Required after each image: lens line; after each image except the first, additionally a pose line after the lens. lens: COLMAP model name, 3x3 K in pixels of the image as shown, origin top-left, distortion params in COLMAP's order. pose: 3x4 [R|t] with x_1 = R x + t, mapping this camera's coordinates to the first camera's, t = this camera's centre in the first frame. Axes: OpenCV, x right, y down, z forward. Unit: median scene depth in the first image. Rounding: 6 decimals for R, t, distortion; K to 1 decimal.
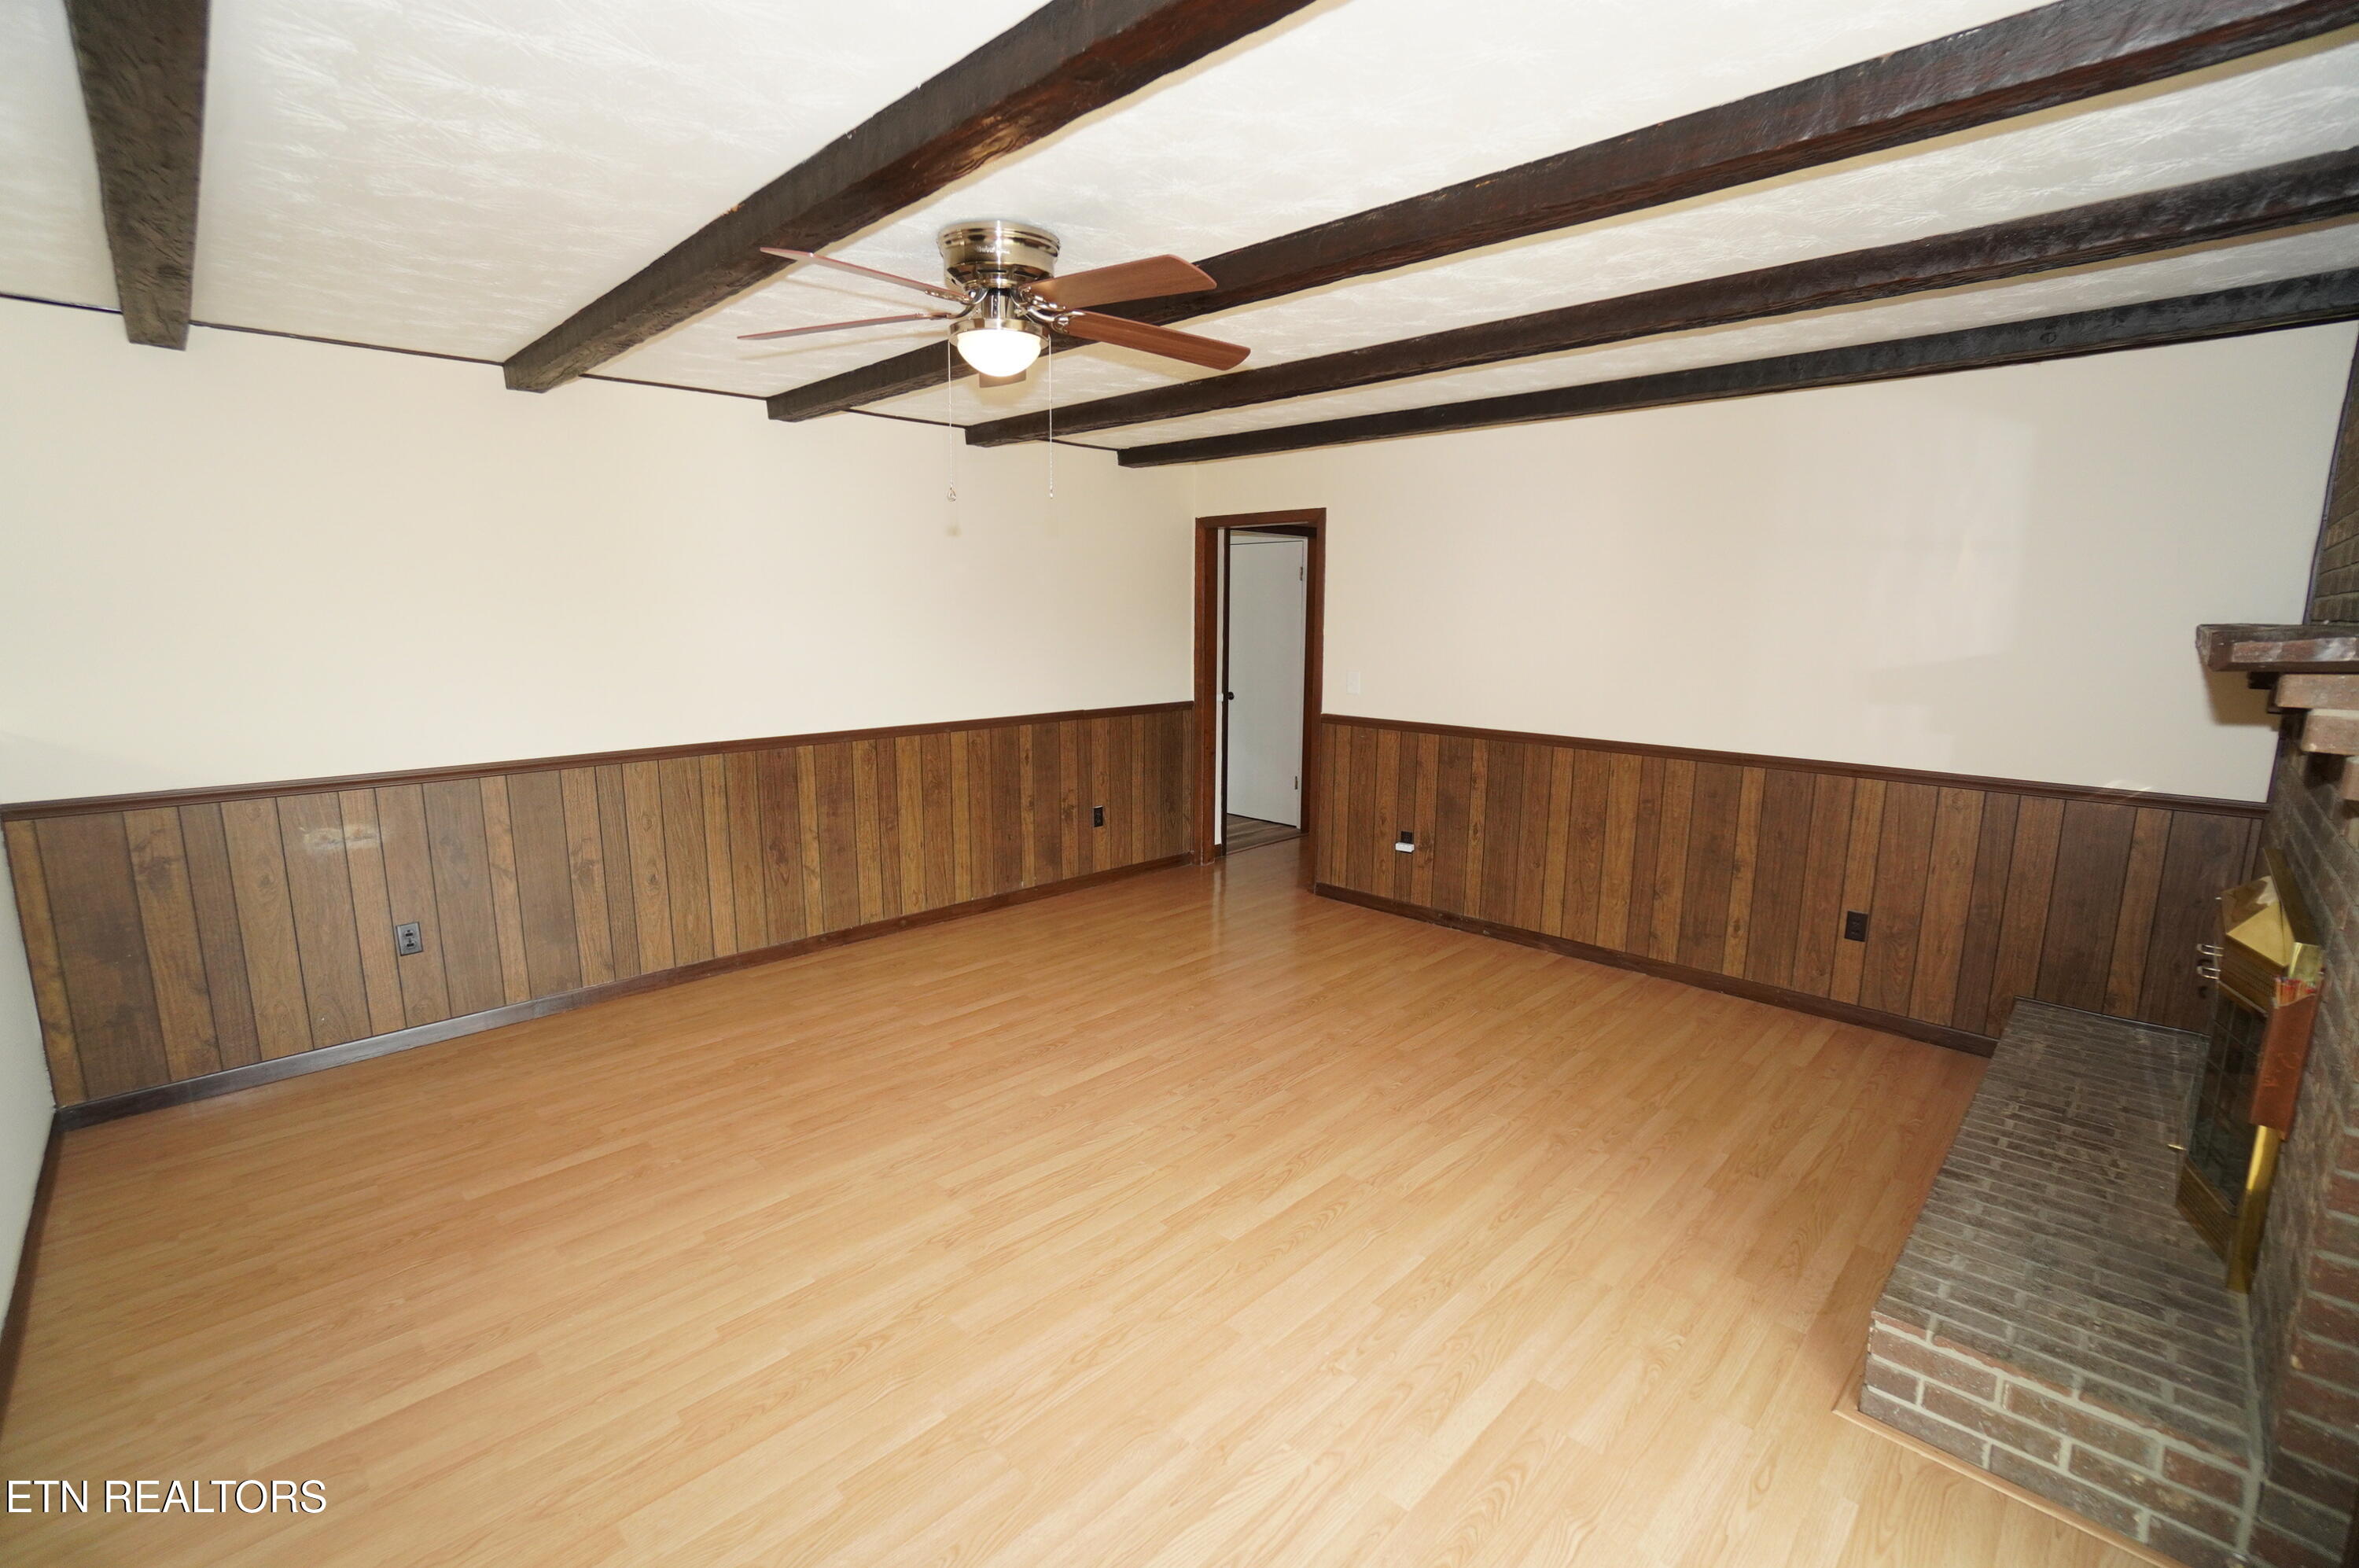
lens RADIAL K [[1037.8, 0, 1169.6], [0, 1037.8, 779.6], [0, 0, 1]] dist [-0.060830, 0.021830]
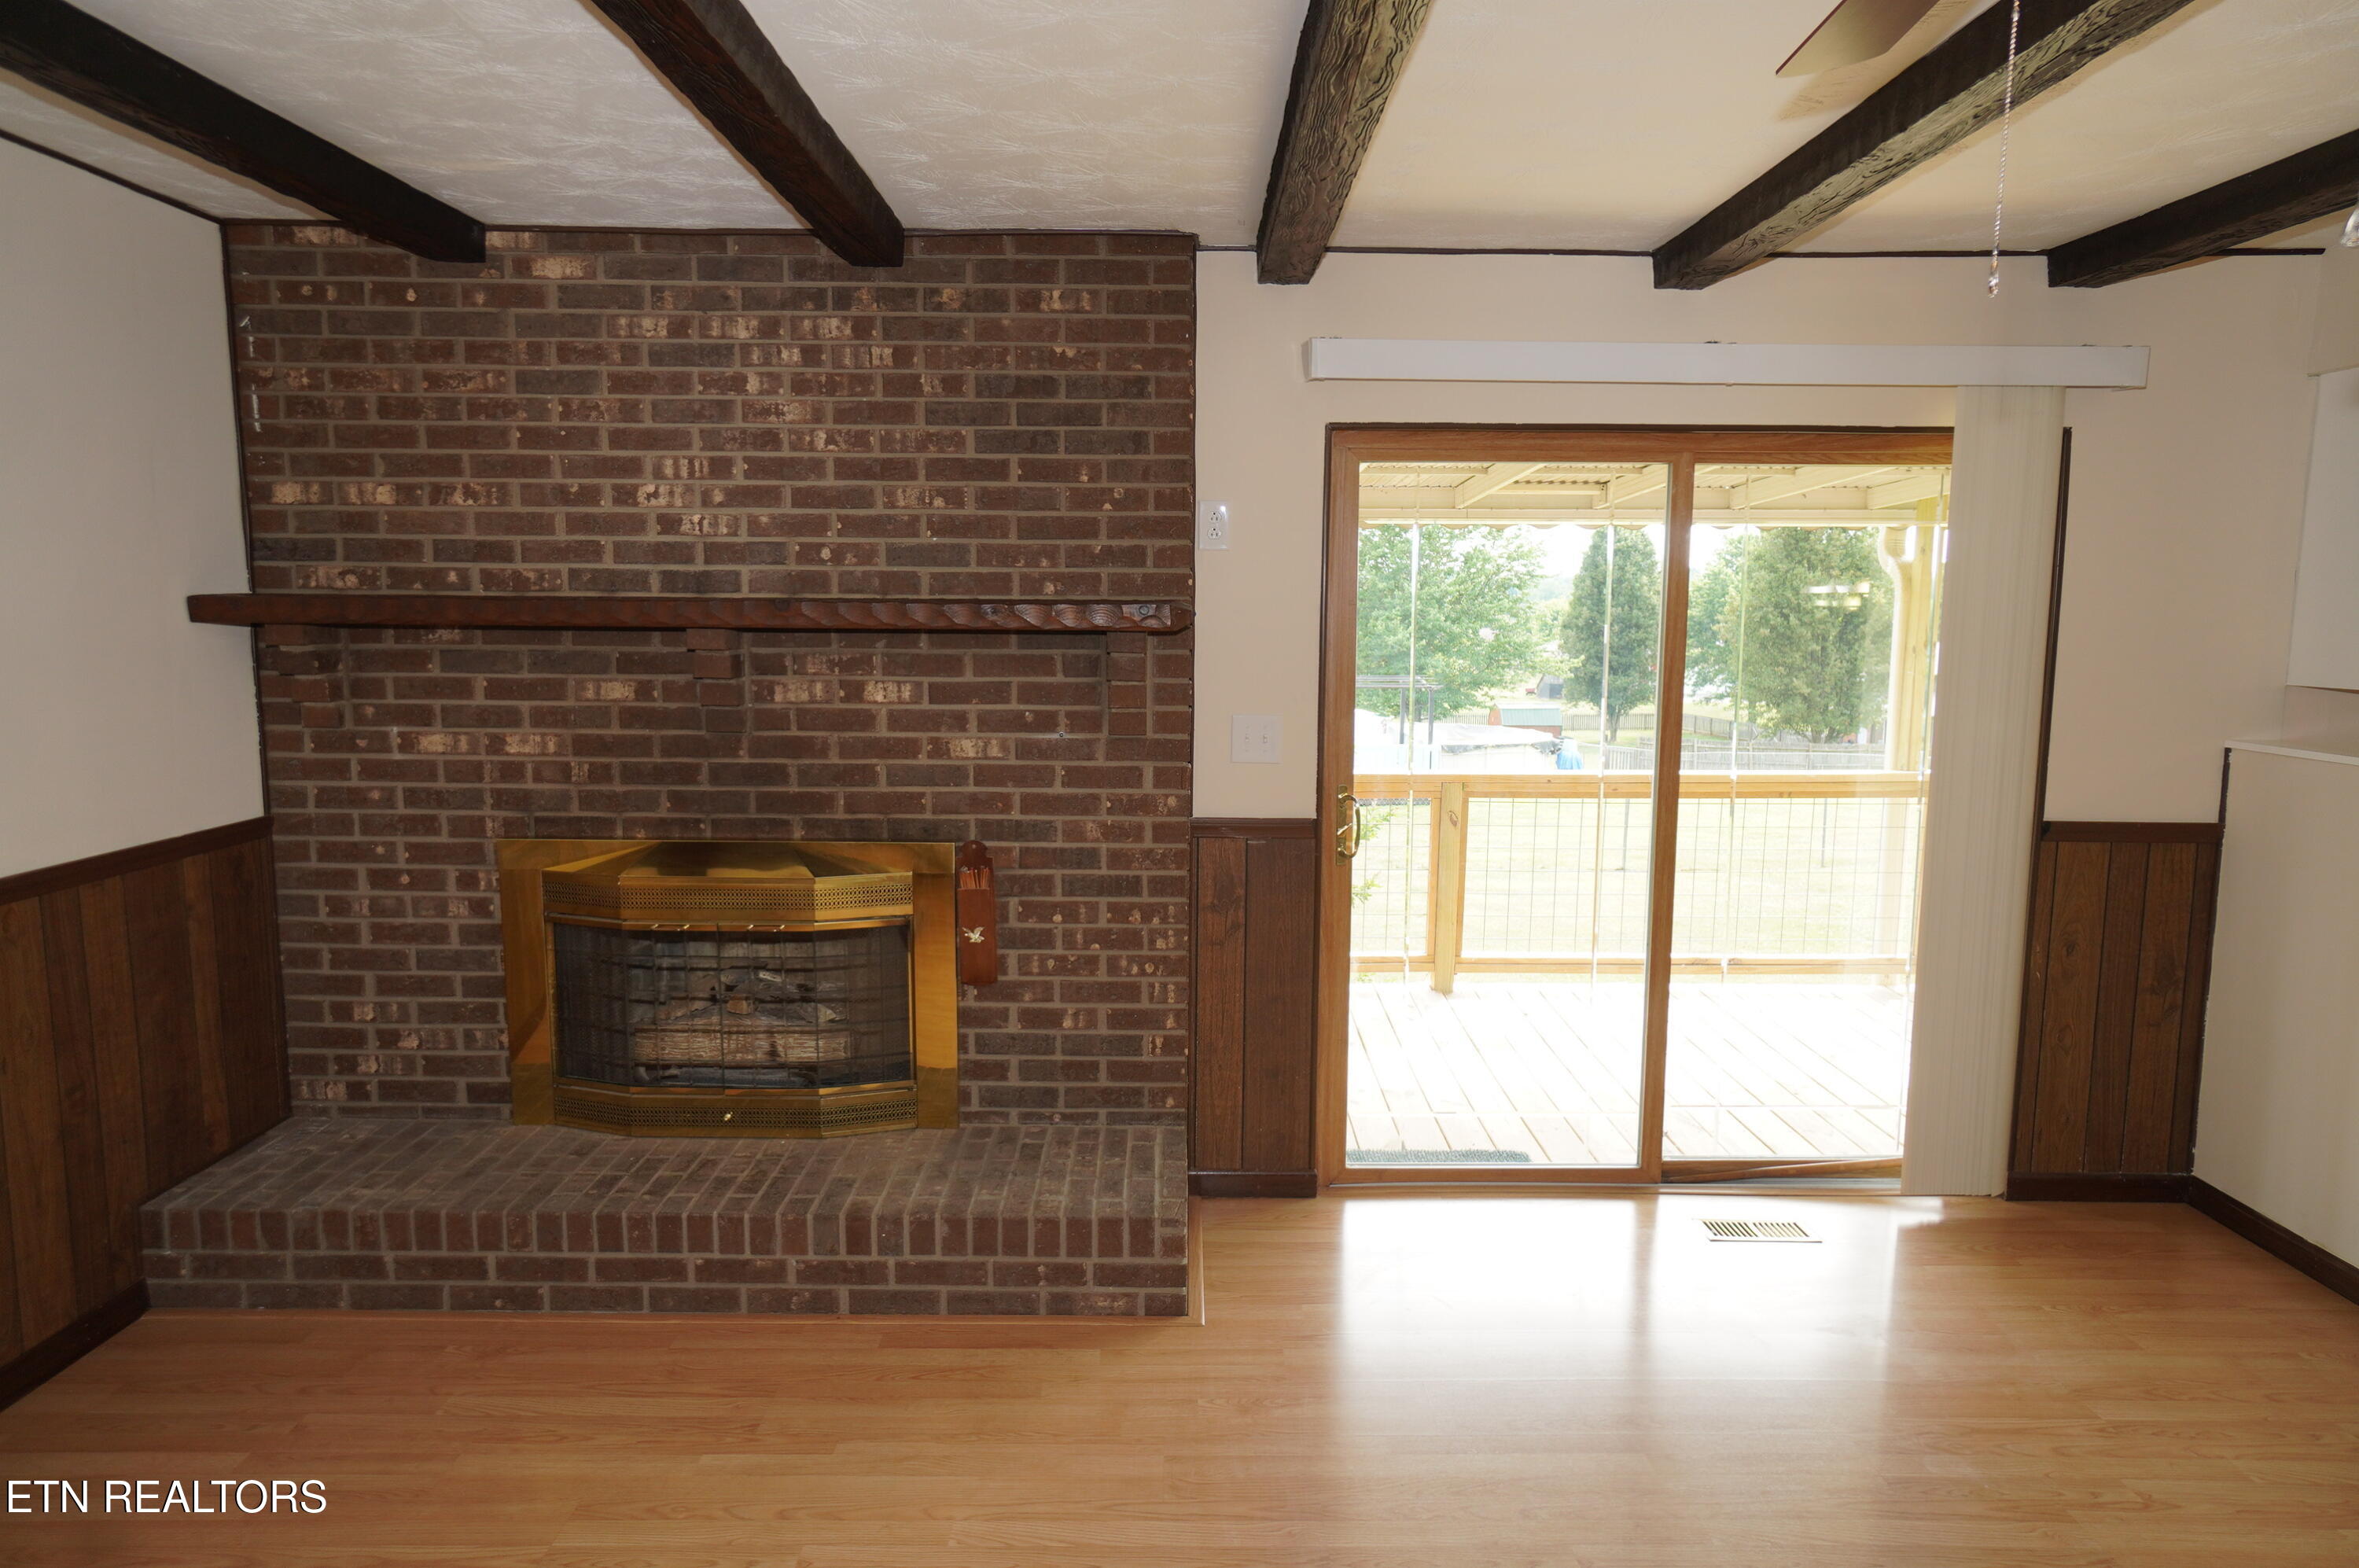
lens RADIAL K [[1431.9, 0, 1179.5], [0, 1431.9, 784.0], [0, 0, 1]] dist [-0.006526, 0.001134]
pose [[-0.712239, -0.098930, 0.694931, -0.263592], [0.104750, 0.963953, 0.244587, -0.245408], [-0.694077, 0.246998, -0.676202, 1.504048]]
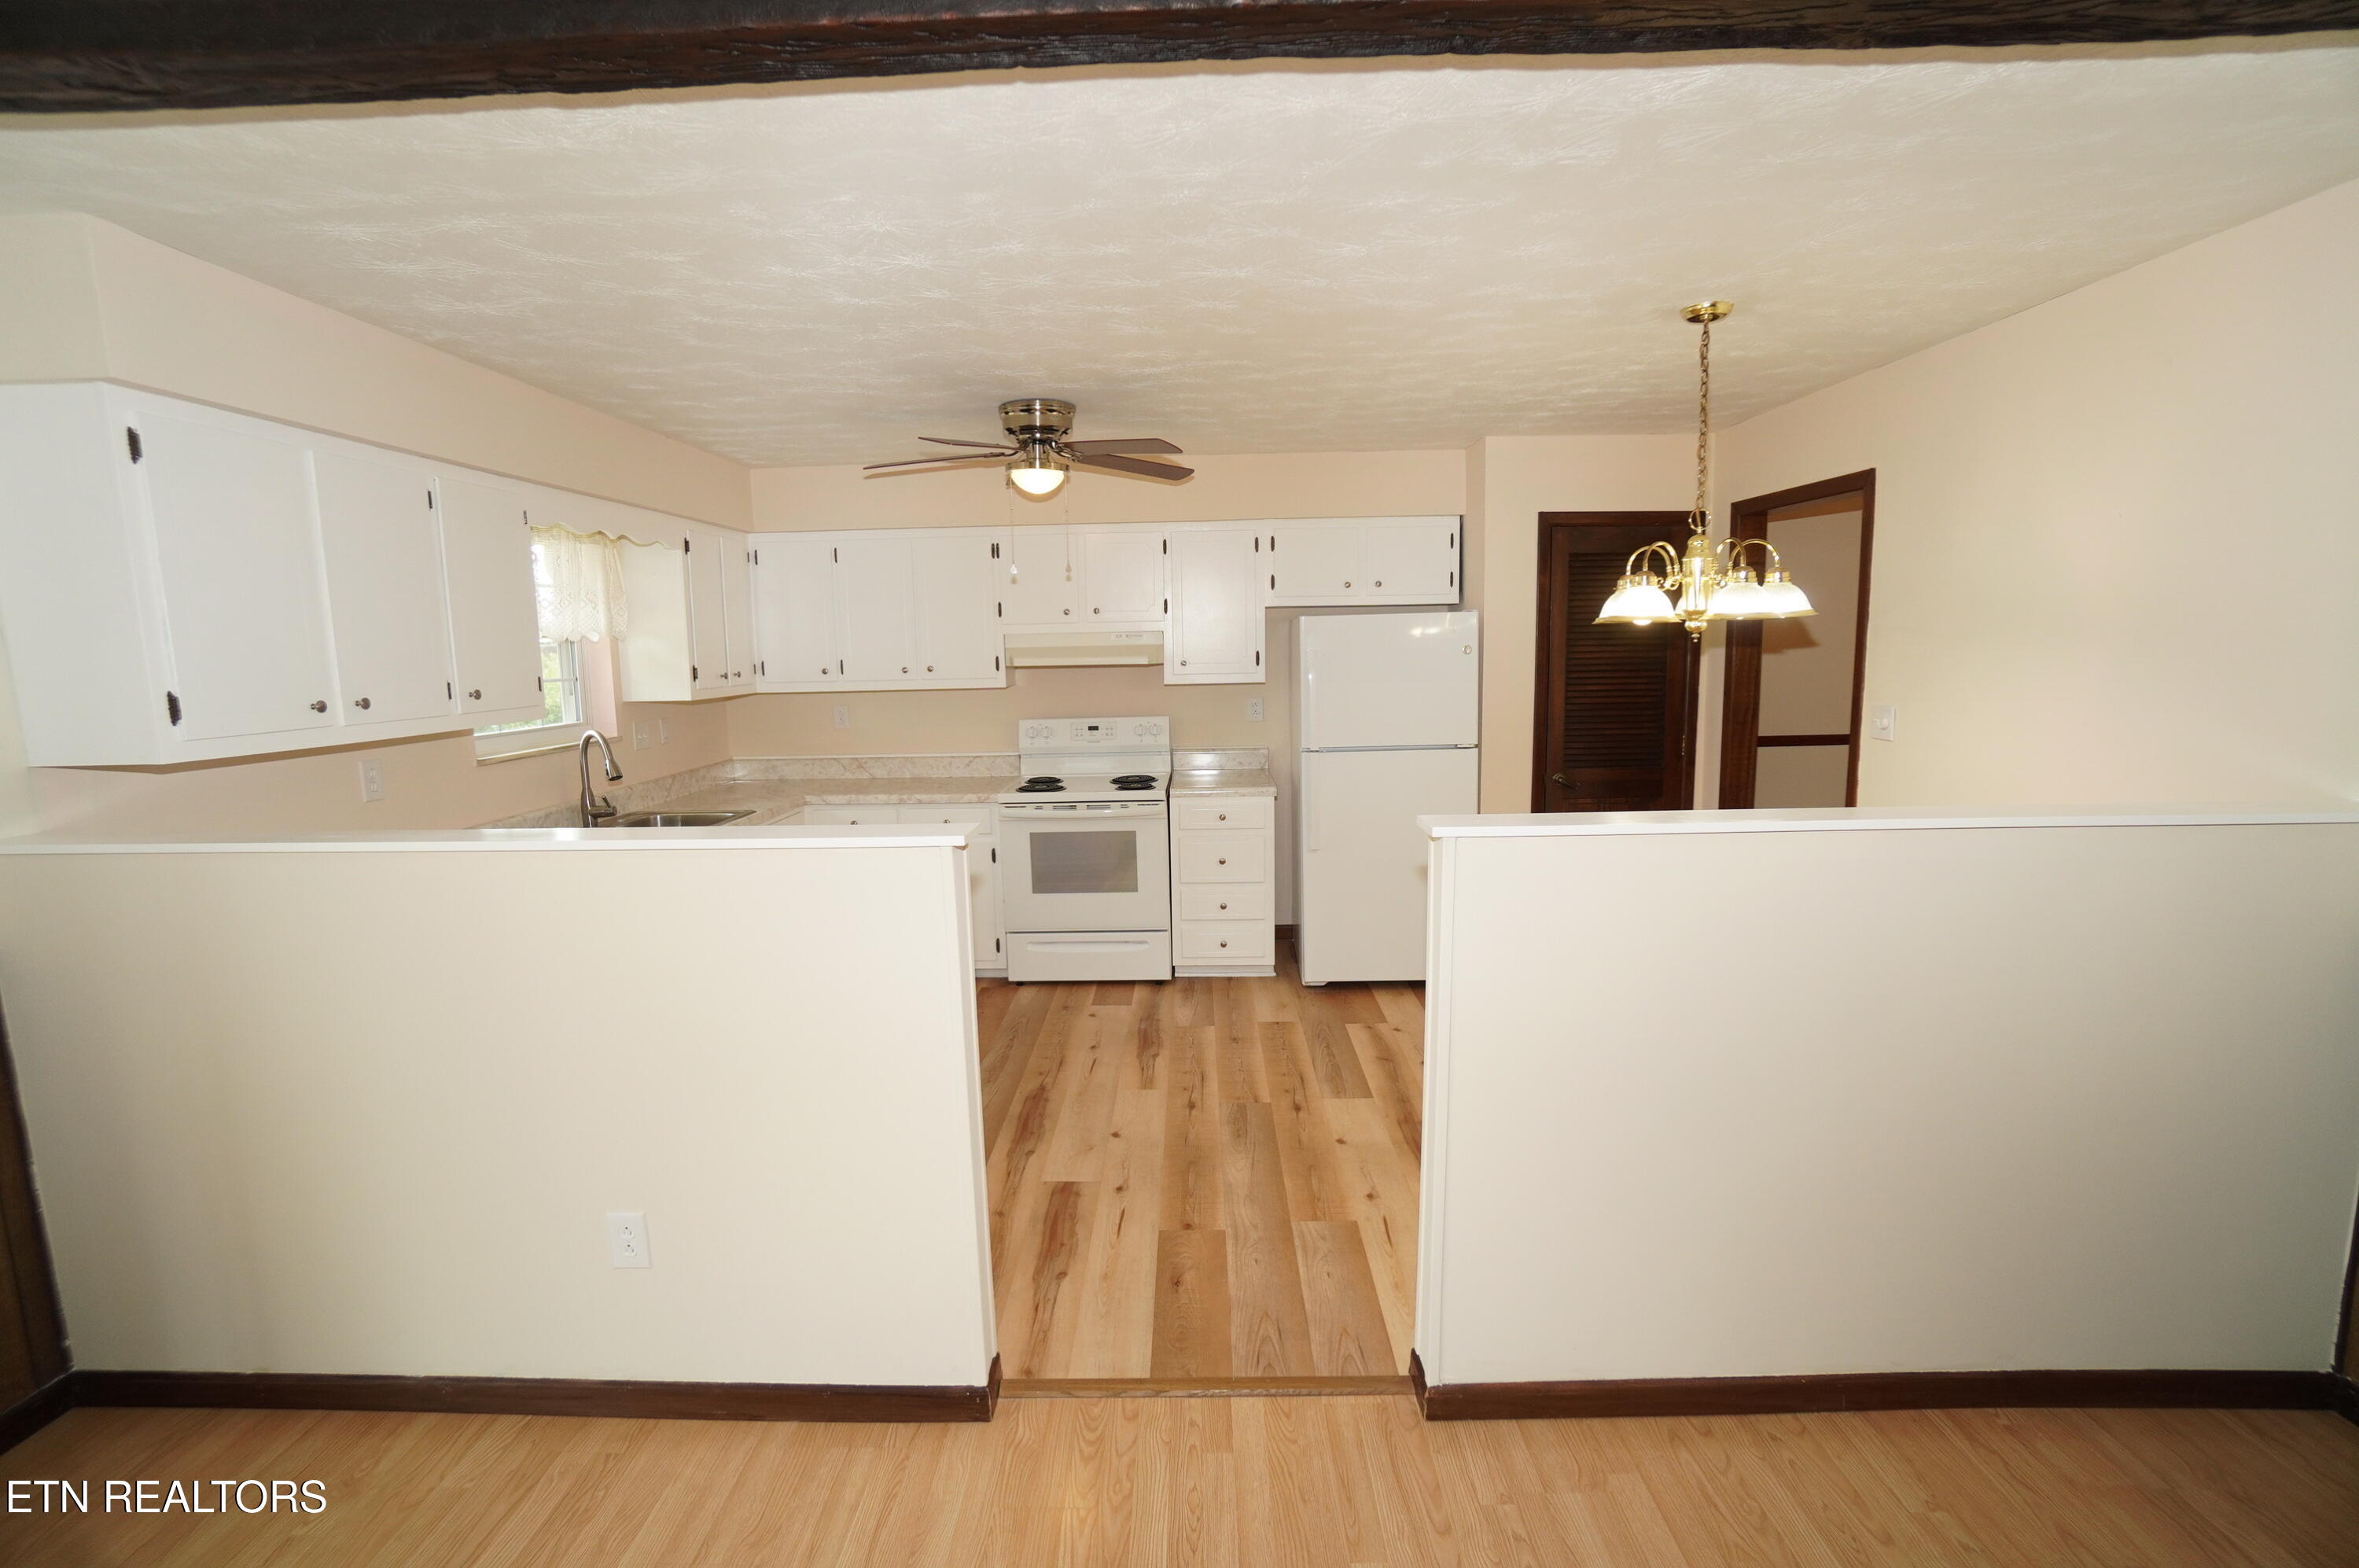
lens RADIAL K [[1037.8, 0, 1169.6], [0, 1037.8, 779.6], [0, 0, 1]] dist [-0.060830, 0.021830]
pose [[-0.722029, 0.097991, -0.684888, -0.168172], [-0.099323, 0.964984, 0.242776, -0.162302], [0.684696, 0.243316, -0.687014, 0.976096]]
